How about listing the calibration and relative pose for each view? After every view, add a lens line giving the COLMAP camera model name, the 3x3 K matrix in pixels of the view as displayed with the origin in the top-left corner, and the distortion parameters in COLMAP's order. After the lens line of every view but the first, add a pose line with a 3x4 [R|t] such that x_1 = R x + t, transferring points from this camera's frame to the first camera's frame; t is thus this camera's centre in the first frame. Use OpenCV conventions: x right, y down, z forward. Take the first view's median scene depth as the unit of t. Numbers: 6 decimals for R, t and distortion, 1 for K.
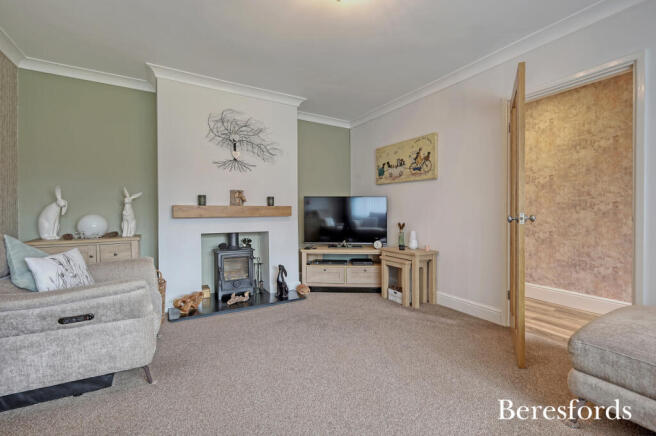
lens RADIAL K [[287.9, 0, 327.9], [0, 287.9, 217.6], [0, 0, 1]] dist [0.004763, 0.001241]
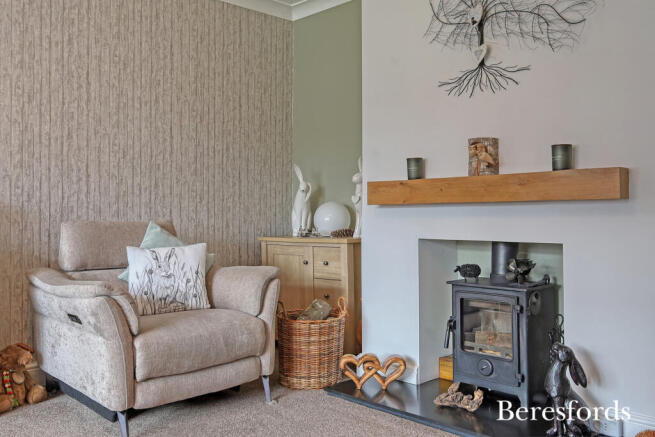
lens RADIAL K [[584.0, 0, 328.8], [0, 584.0, 213.8], [0, 0, 1]] dist [-0.015054, -0.000435]
pose [[0.248919, 0.001573, -0.968523, 0.453533], [-0.008846, 0.999961, -0.000649, 0.016434], [0.968484, 0.008729, 0.248924, 0.595205]]
